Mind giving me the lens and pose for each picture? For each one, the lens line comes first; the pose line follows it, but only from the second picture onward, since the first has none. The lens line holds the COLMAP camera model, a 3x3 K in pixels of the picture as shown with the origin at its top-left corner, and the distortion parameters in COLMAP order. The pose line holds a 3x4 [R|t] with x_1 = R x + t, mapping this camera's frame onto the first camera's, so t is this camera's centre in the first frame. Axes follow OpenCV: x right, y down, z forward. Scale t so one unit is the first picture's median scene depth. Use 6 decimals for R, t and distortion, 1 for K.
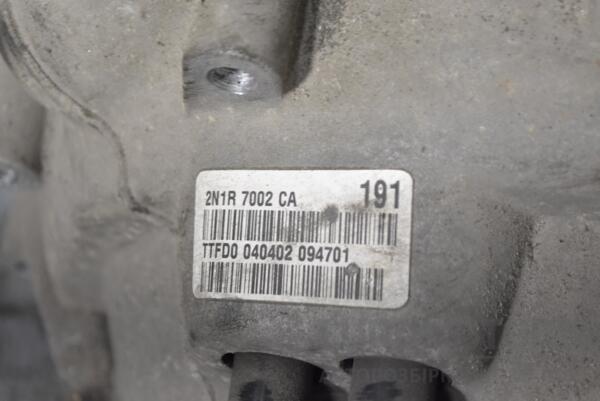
lens RADIAL K [[1391.3, 0, 299.8], [0, 1391.3, 200.7], [0, 0, 1]] dist [-0.046810, 0.000000]
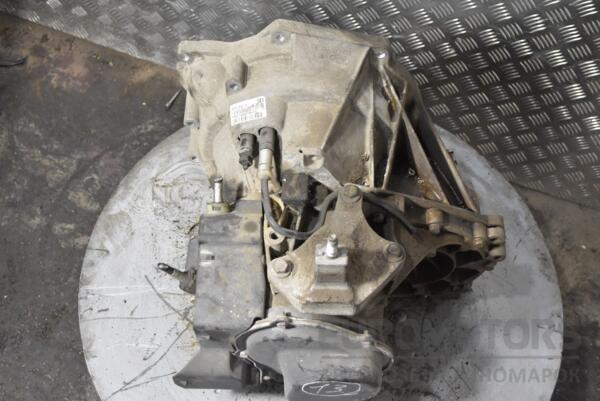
lens RADIAL K [[813.7, 0, 300.2], [0, 813.7, 200.0], [0, 0, 1]] dist [0.006308, 0.000000]
pose [[0.991993, -0.123643, 0.025719, 0.082109], [0.126179, 0.978871, -0.160904, 0.975549], [-0.005281, 0.162861, 0.986635, -2.337944]]
